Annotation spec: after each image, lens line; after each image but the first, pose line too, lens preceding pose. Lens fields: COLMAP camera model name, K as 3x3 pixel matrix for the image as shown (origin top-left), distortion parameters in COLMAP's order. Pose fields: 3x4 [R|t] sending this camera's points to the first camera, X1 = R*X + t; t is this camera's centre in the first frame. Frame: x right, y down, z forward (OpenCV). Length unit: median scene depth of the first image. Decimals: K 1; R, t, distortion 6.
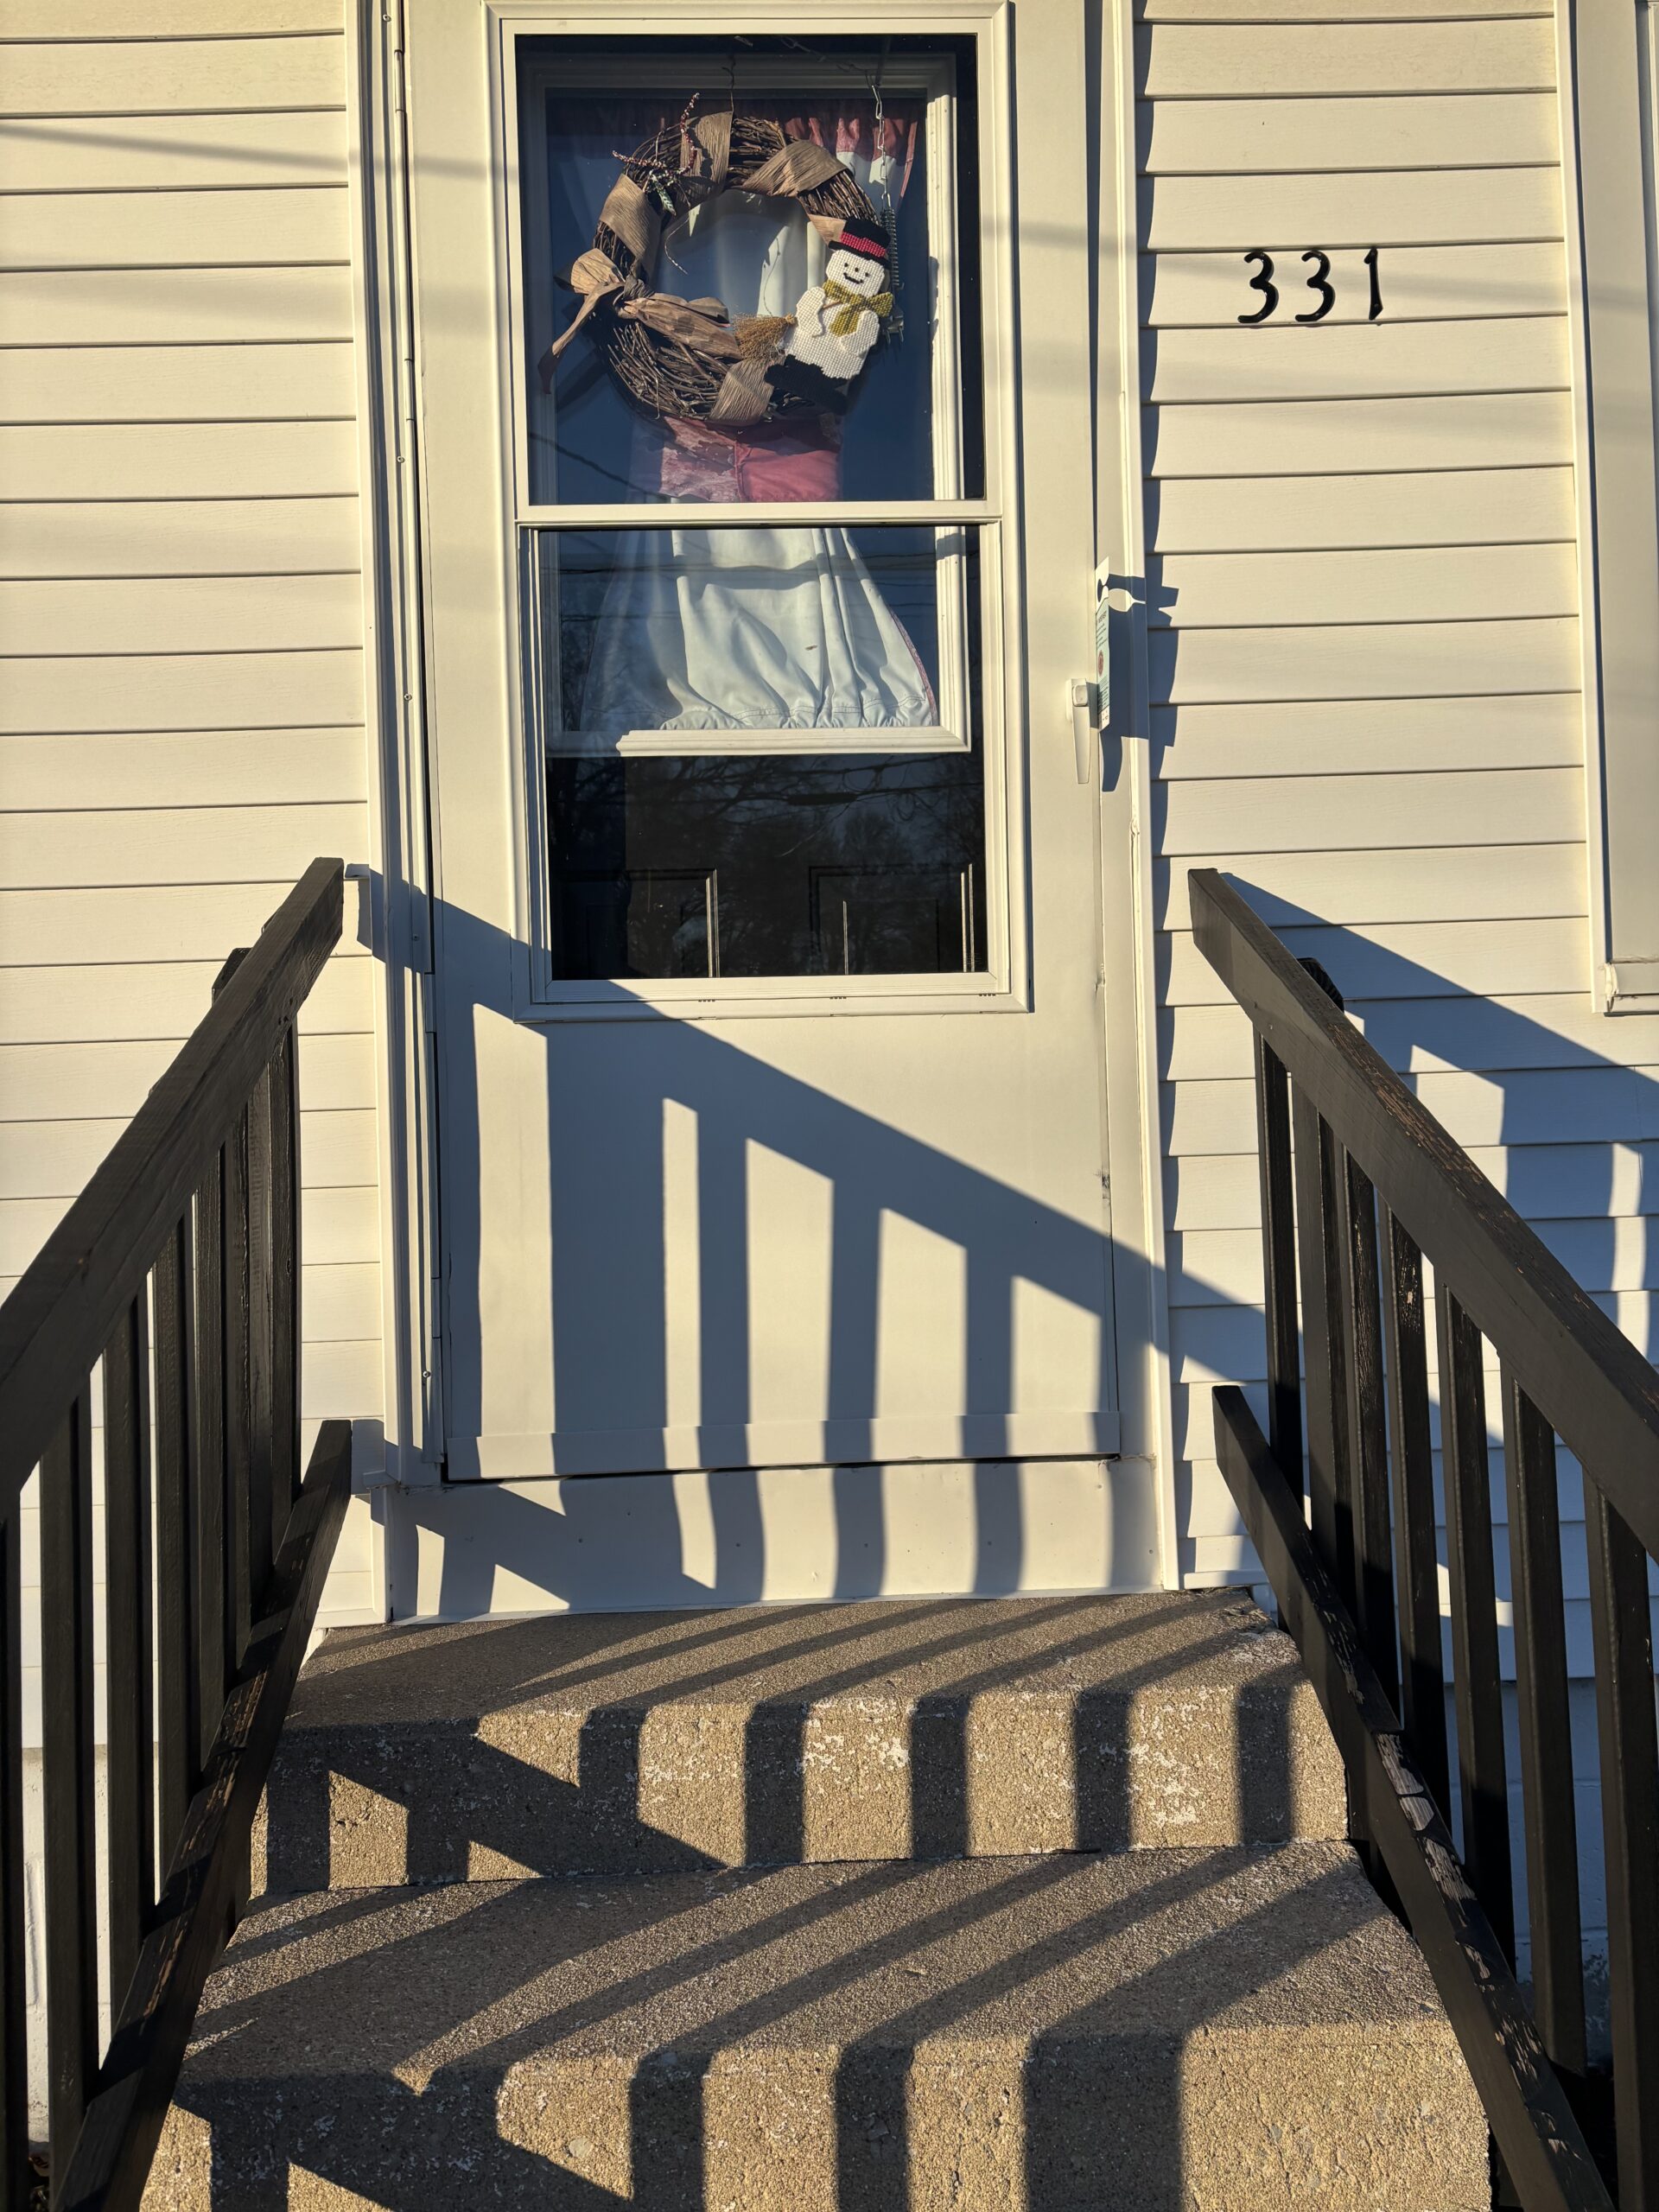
lens RADIAL K [[1626.0, 0, 795.5], [0, 1626.0, 1106.0], [0, 0, 1]] dist [0.003249, -0.035490]
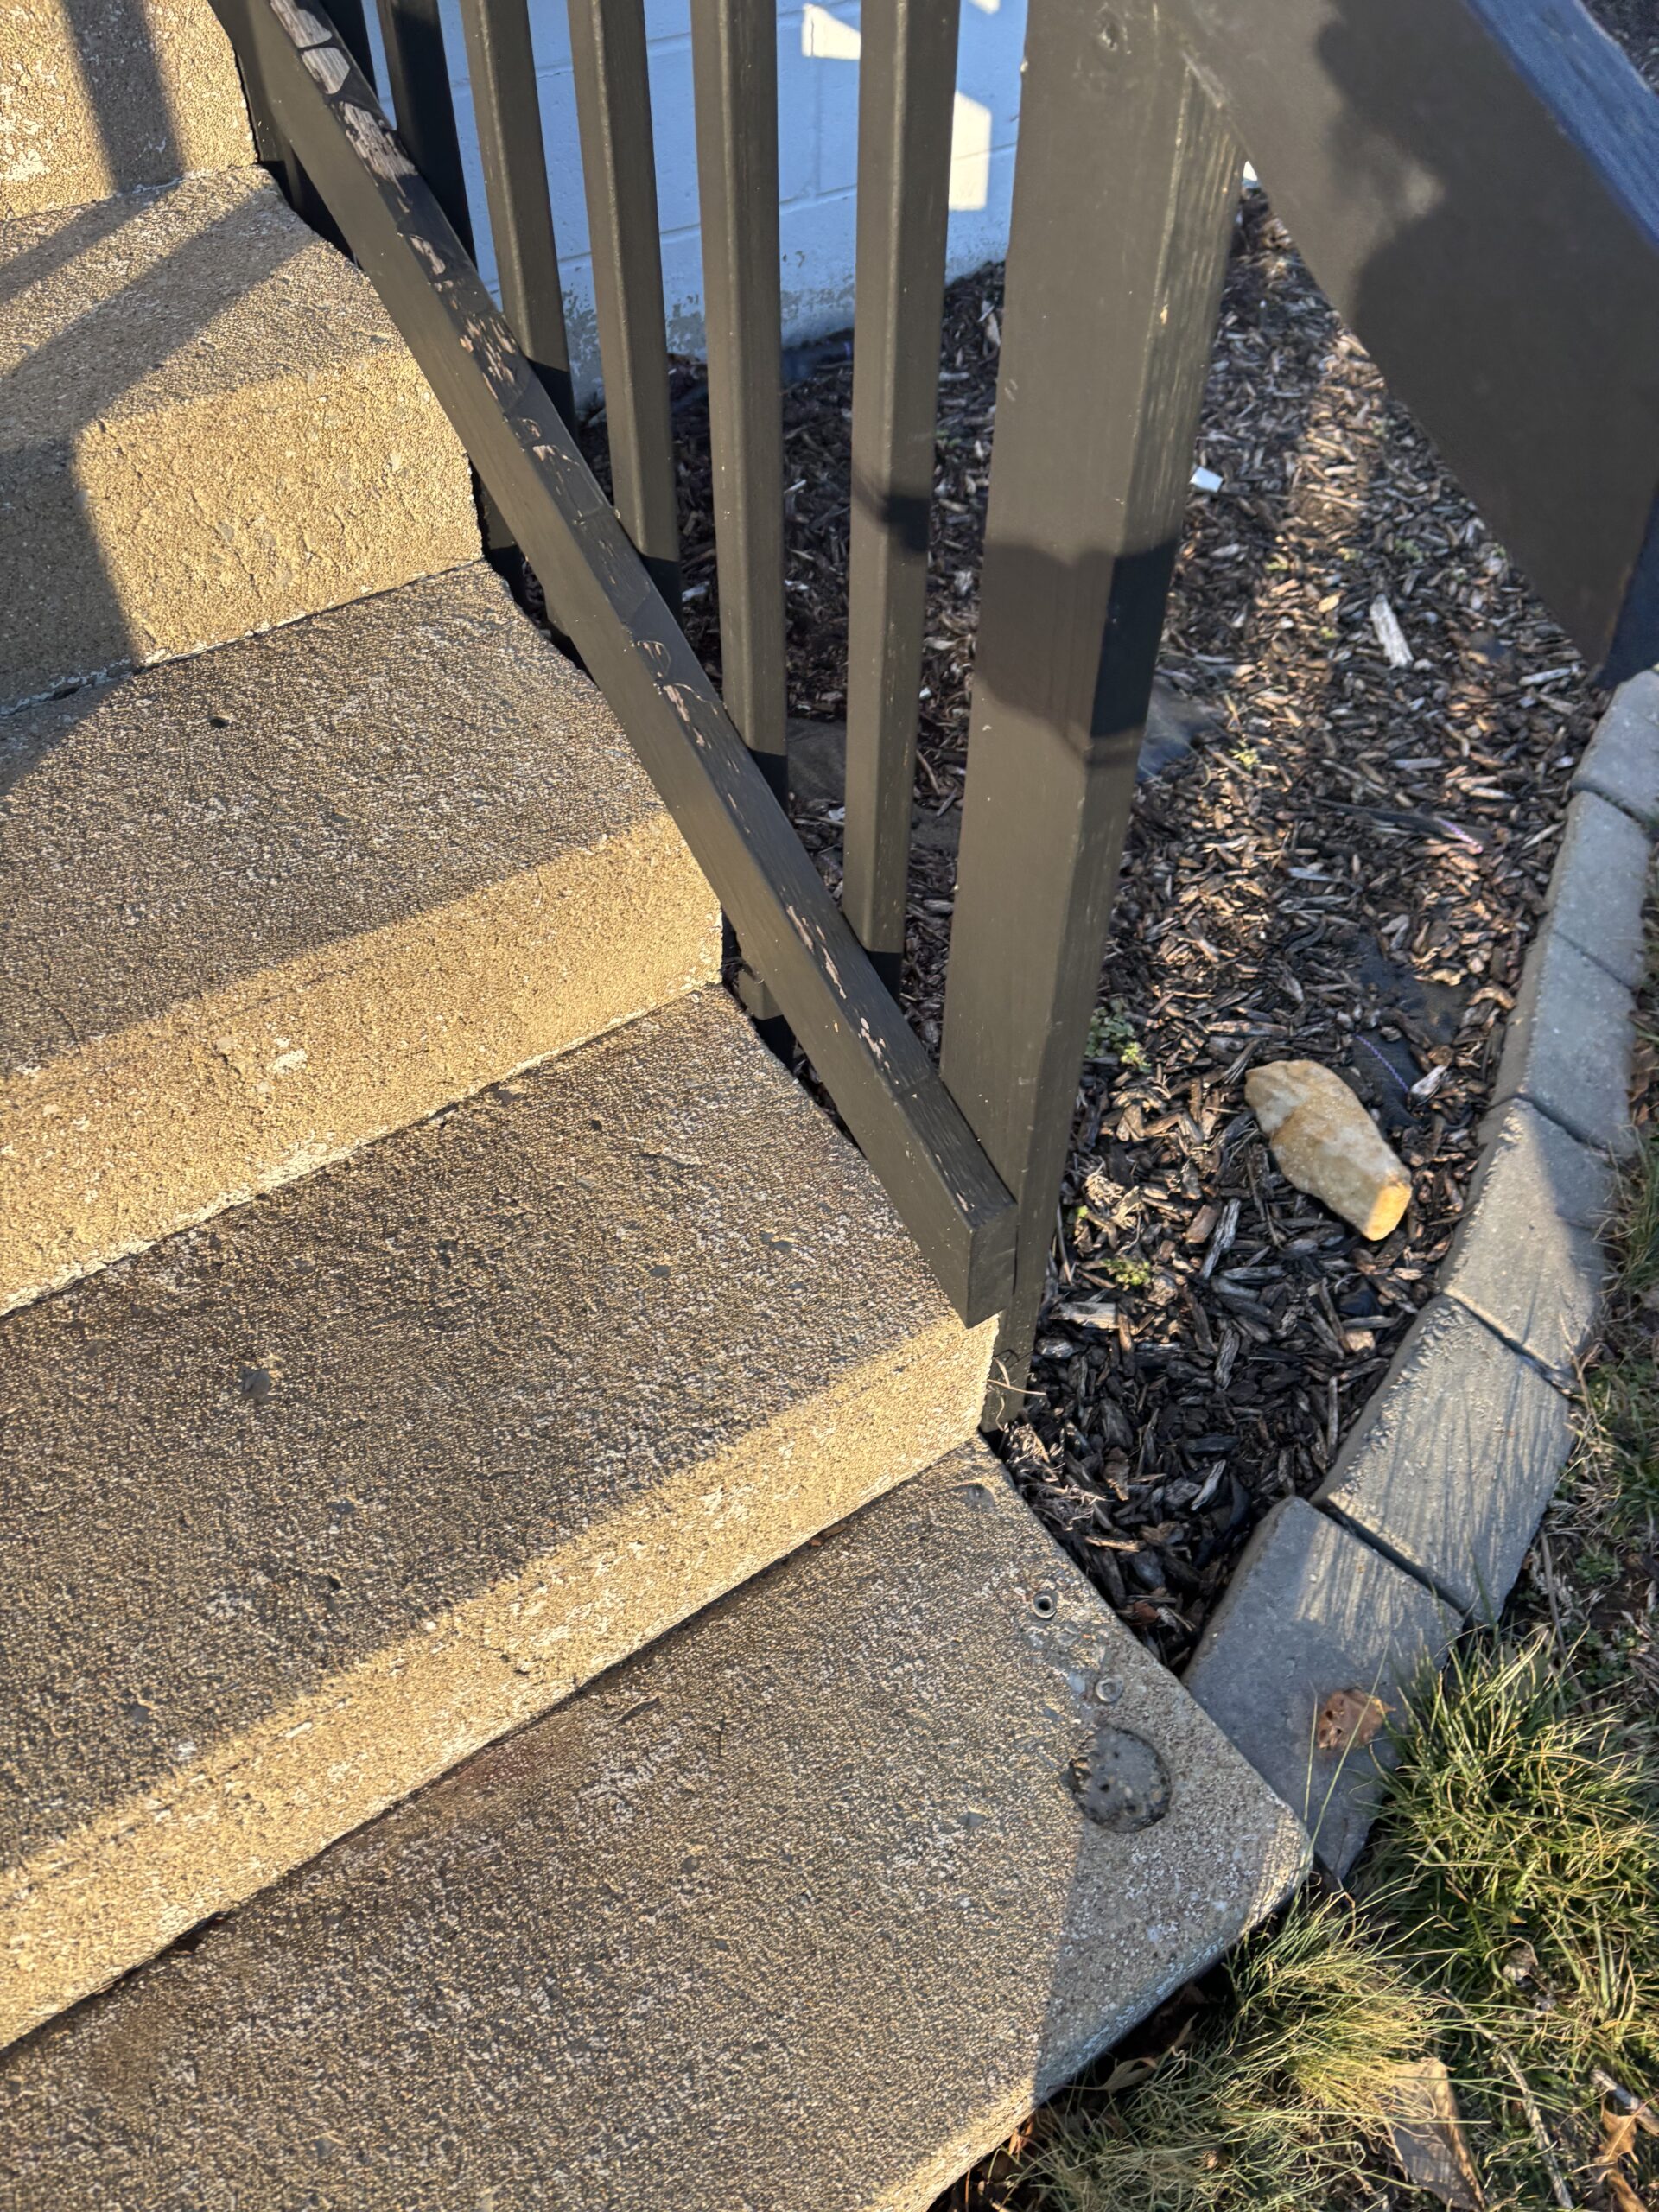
lens RADIAL K [[1626.0, 0, 795.5], [0, 1626.0, 1106.0], [0, 0, 1]] dist [0.003249, -0.035490]
pose [[0.835952, -0.387544, 0.388580, 0.107817], [-0.045306, 0.656900, 0.752616, 0.198717], [-0.546930, -0.646755, 0.531578, 0.226385]]
